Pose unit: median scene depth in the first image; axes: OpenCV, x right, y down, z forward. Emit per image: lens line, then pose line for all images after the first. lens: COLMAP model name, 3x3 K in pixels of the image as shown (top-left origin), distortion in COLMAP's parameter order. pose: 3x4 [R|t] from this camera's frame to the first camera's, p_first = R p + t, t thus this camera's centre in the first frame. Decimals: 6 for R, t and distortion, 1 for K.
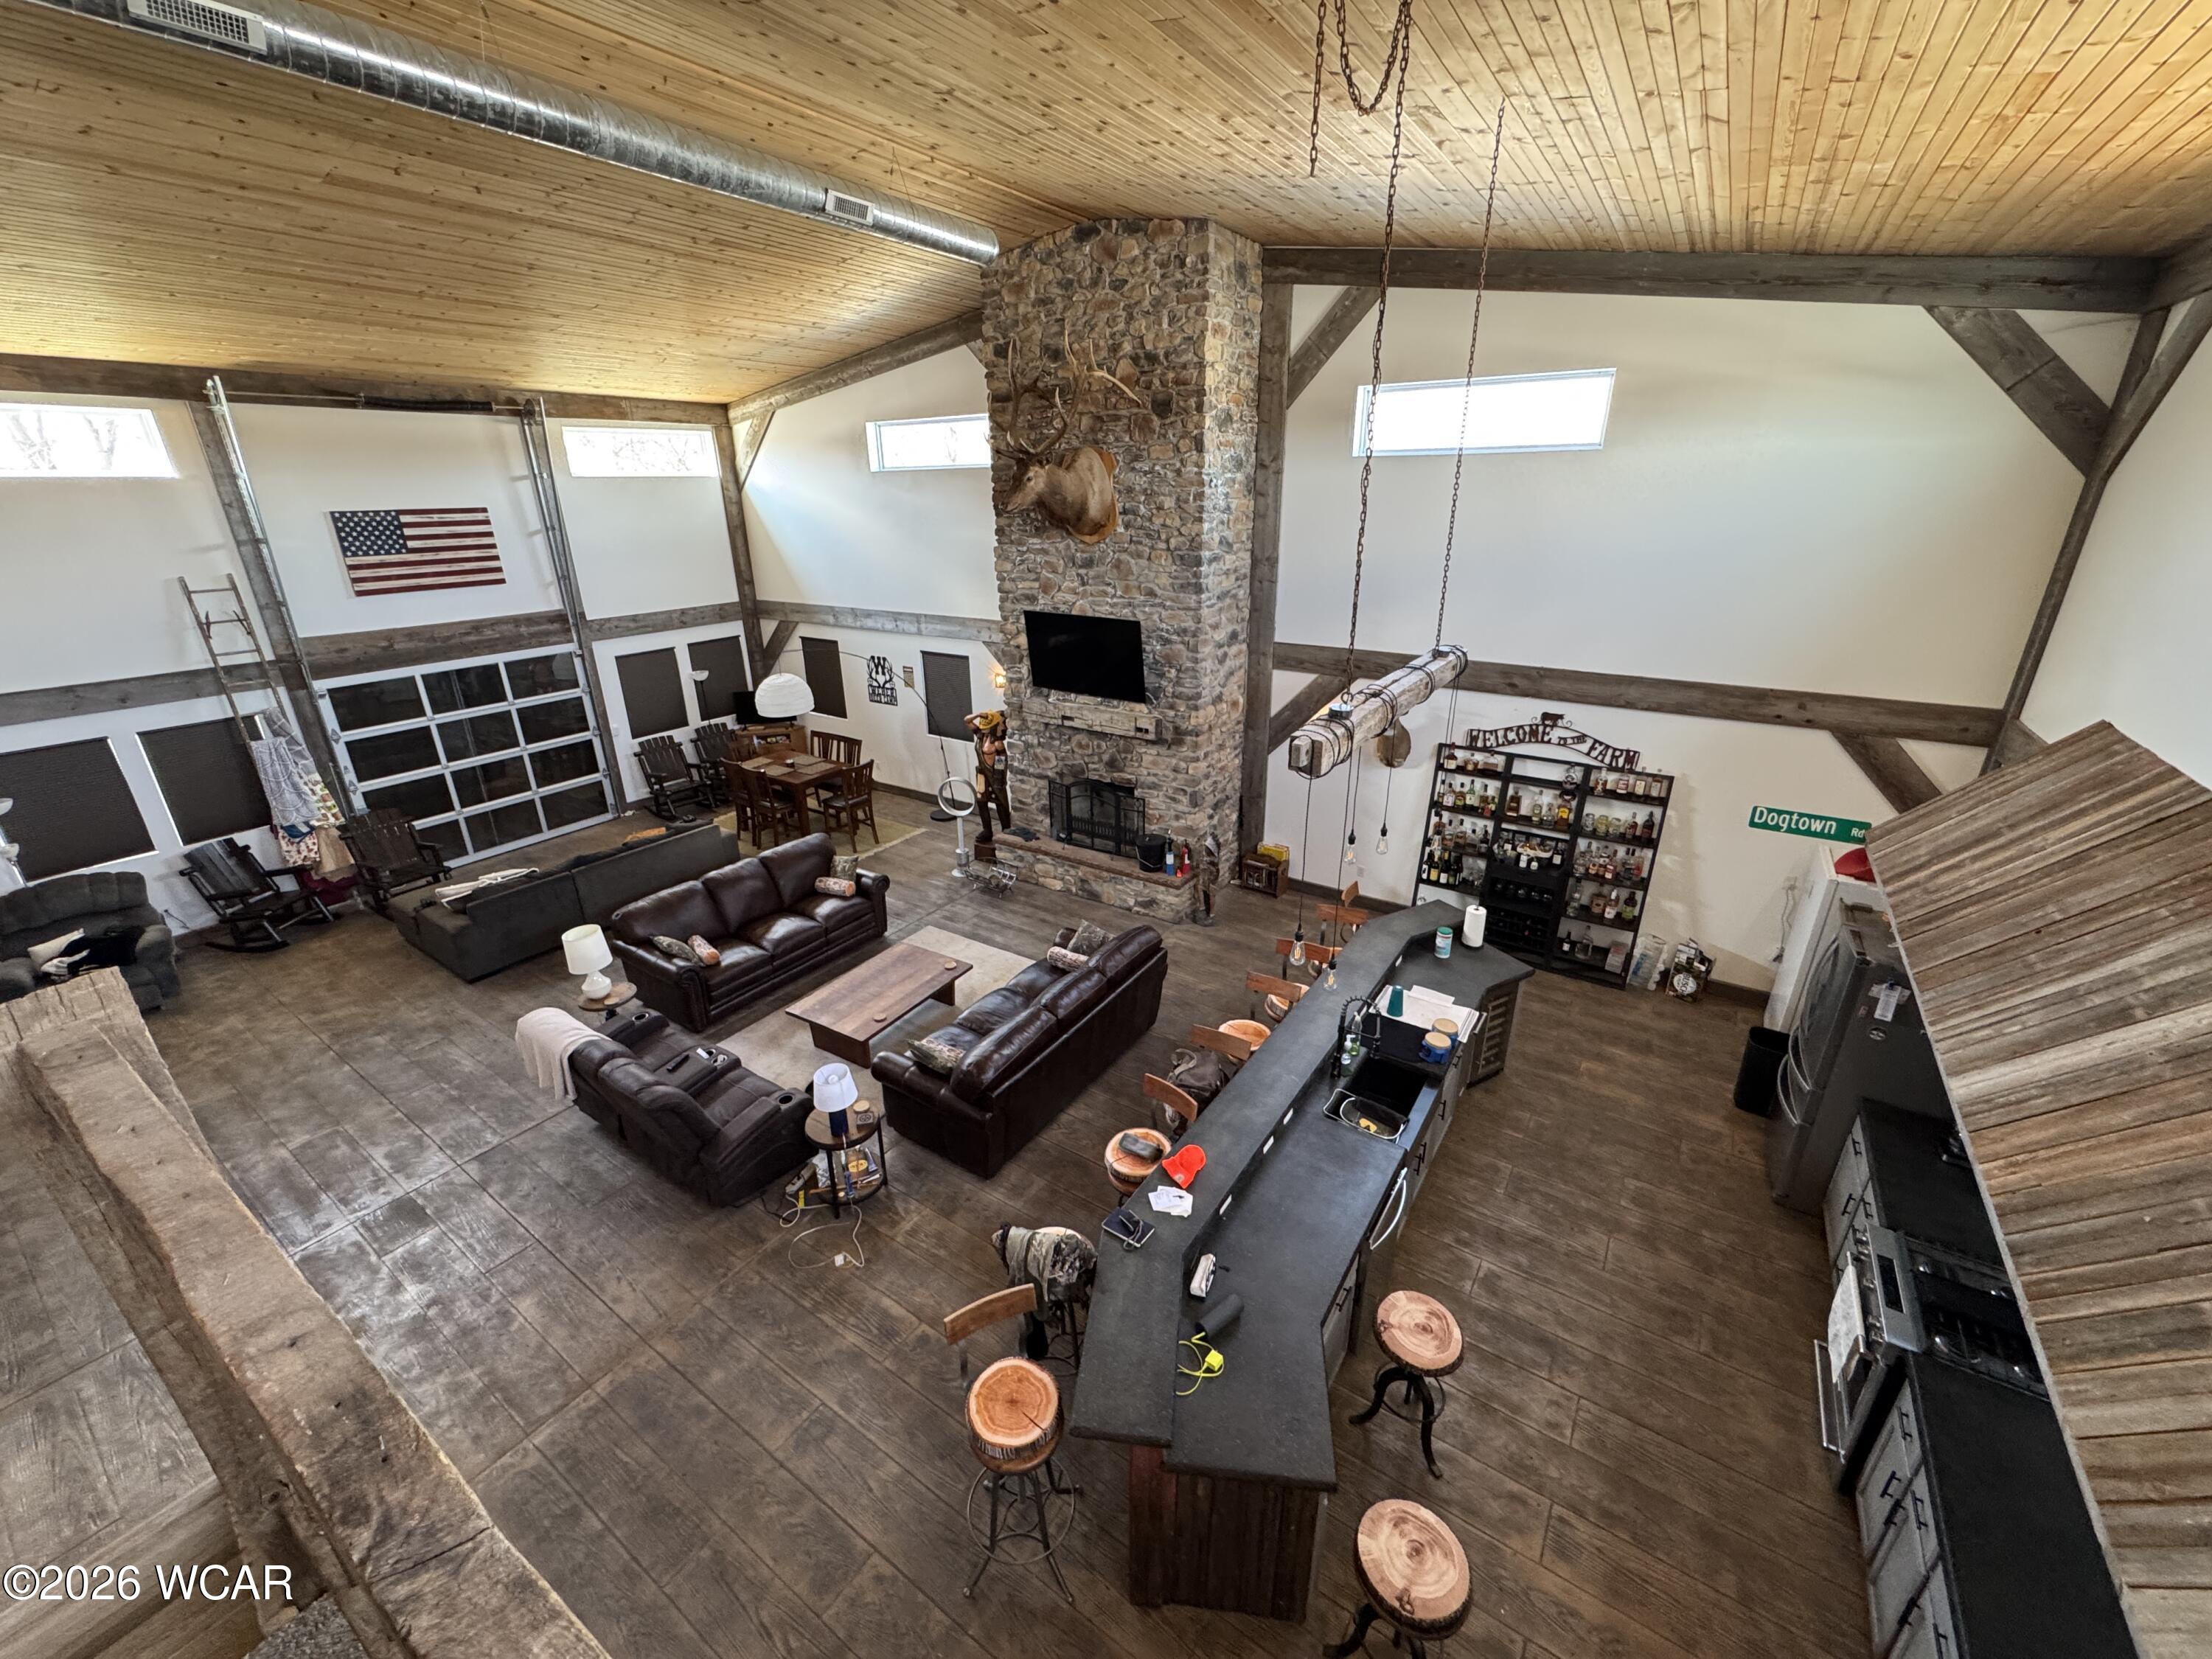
lens RADIAL K [[881.3, 0, 1104.5], [0, 881.3, 827.7], [0, 0, 1]] dist [-0.003218, 0.000411]
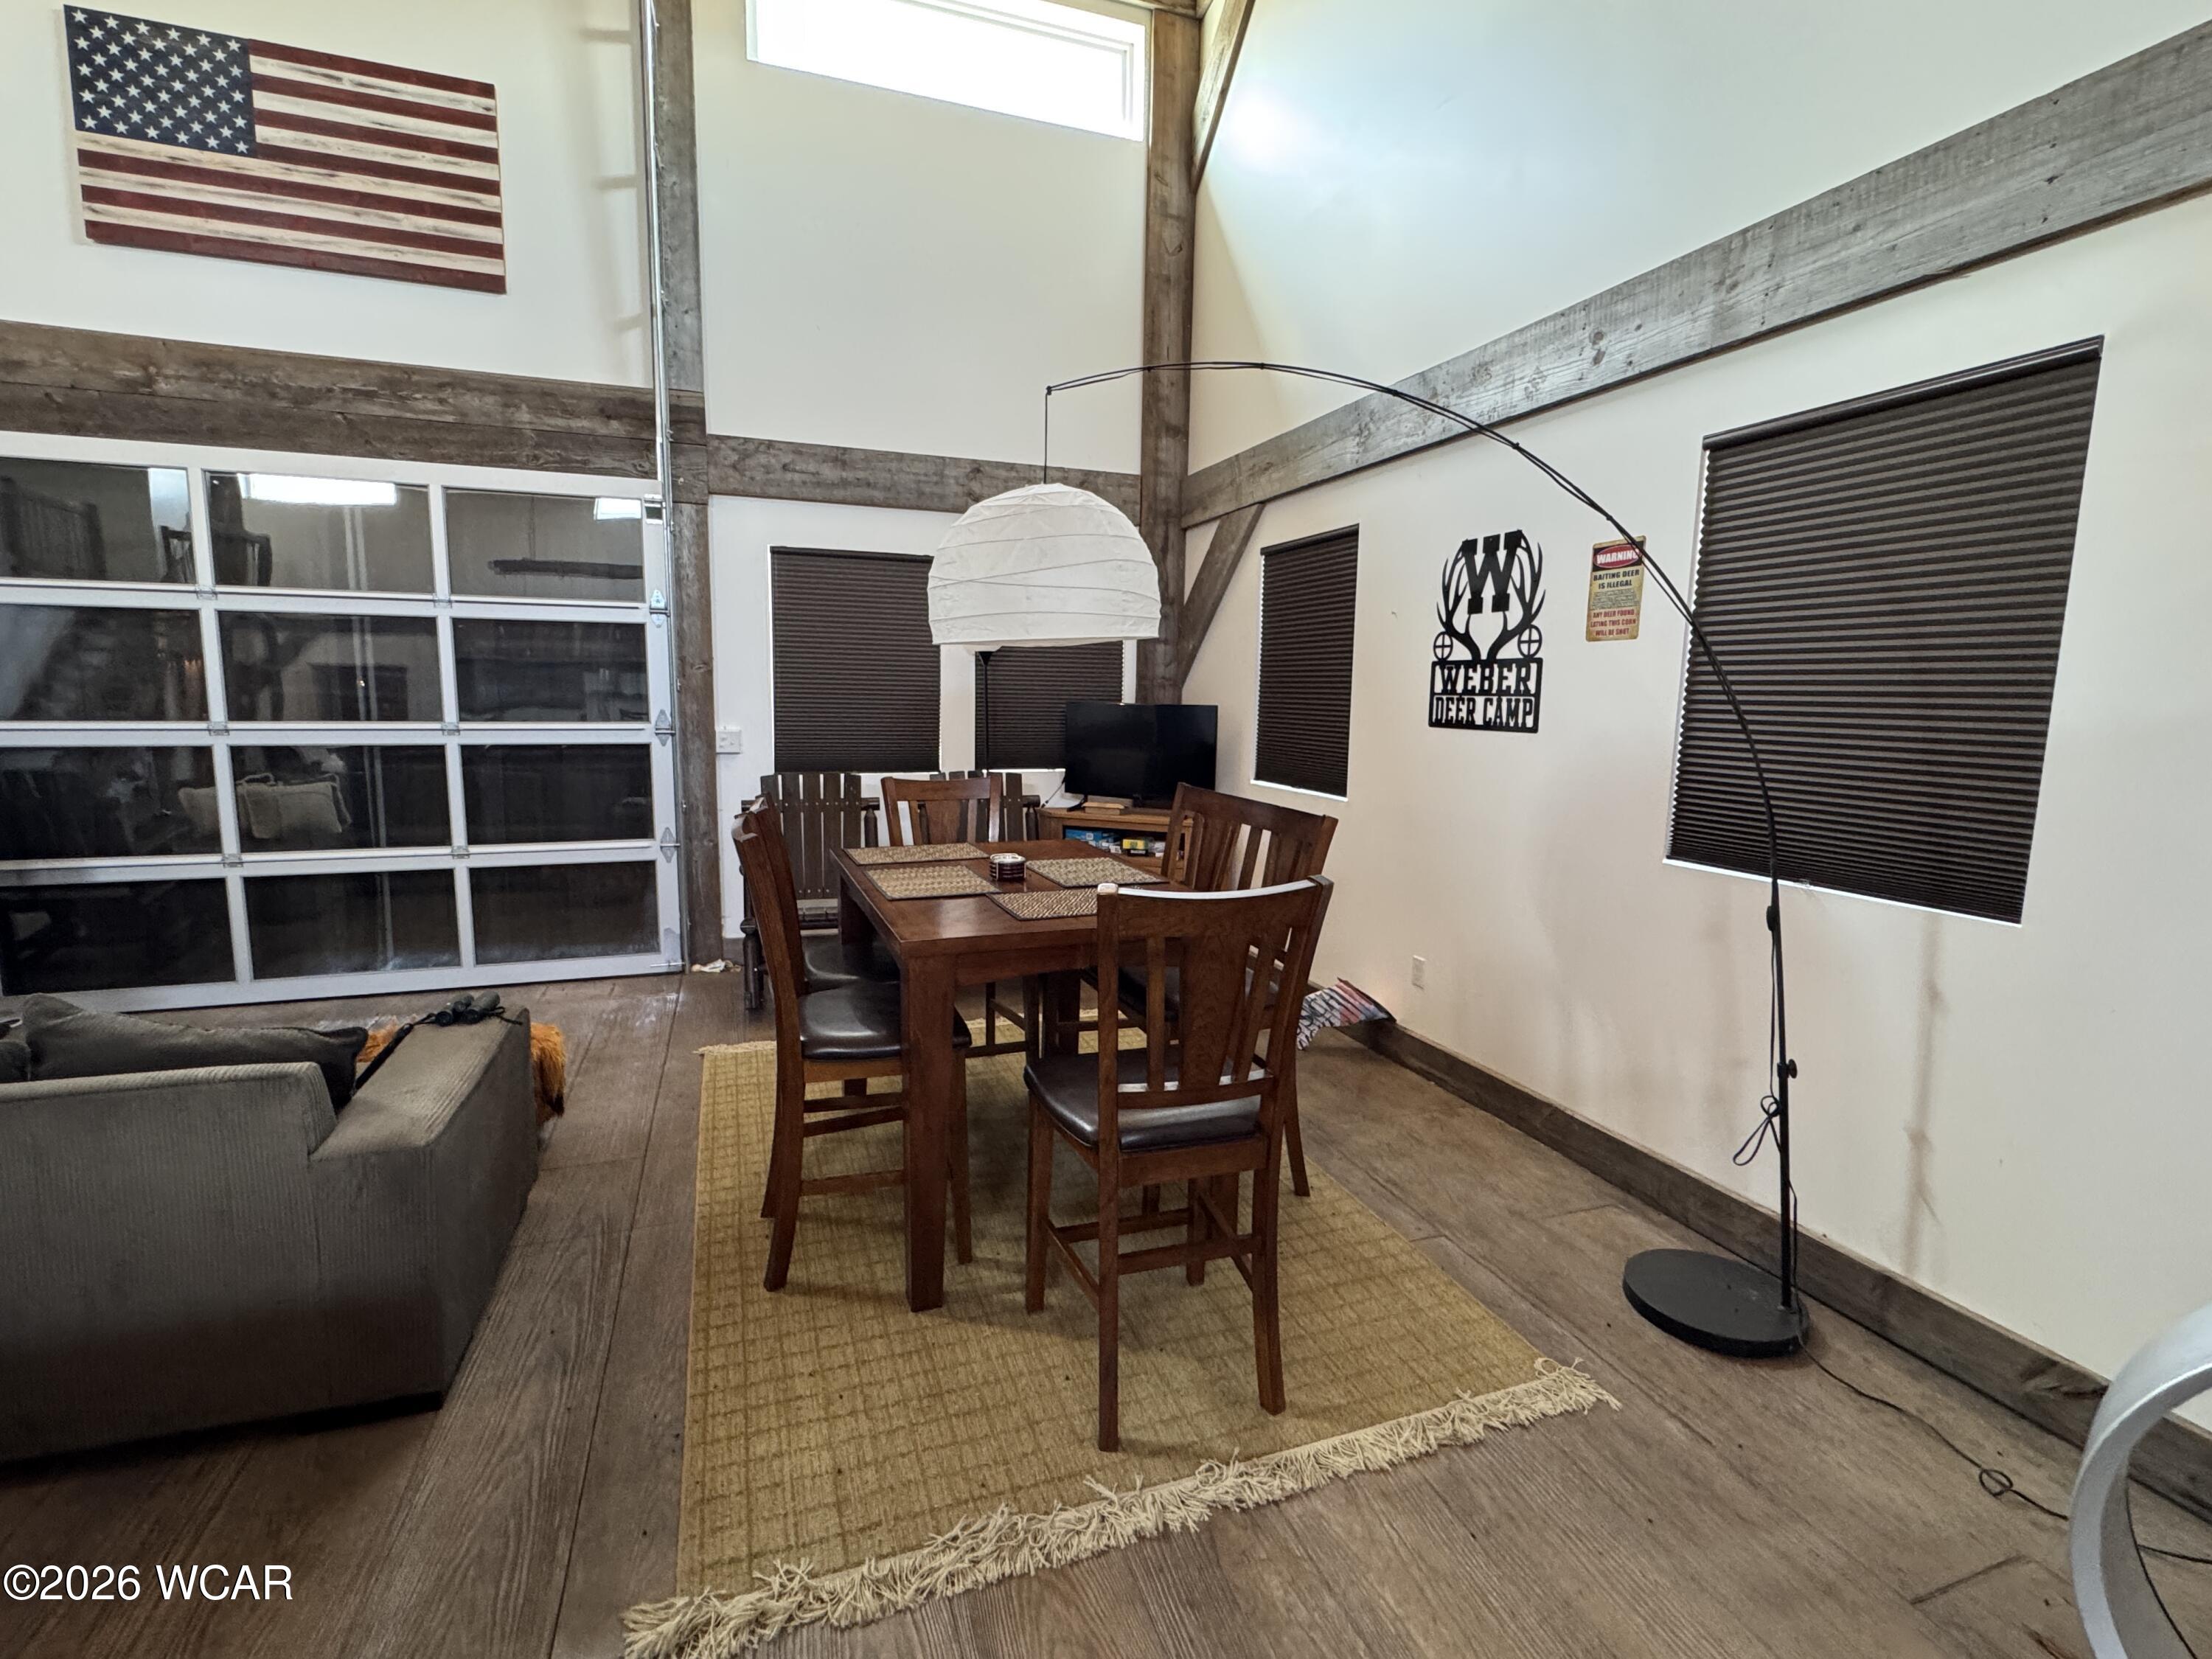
lens RADIAL K [[1038.0, 0, 1097.1], [0, 1038.0, 827.9], [0, 0, 1]] dist [-0.000359, 0.000176]
pose [[0.803183, 0.104476, -0.586500, -0.225223], [-0.240776, 0.957439, -0.159179, -0.056319], [0.544907, 0.269065, 0.794154, 0.990863]]
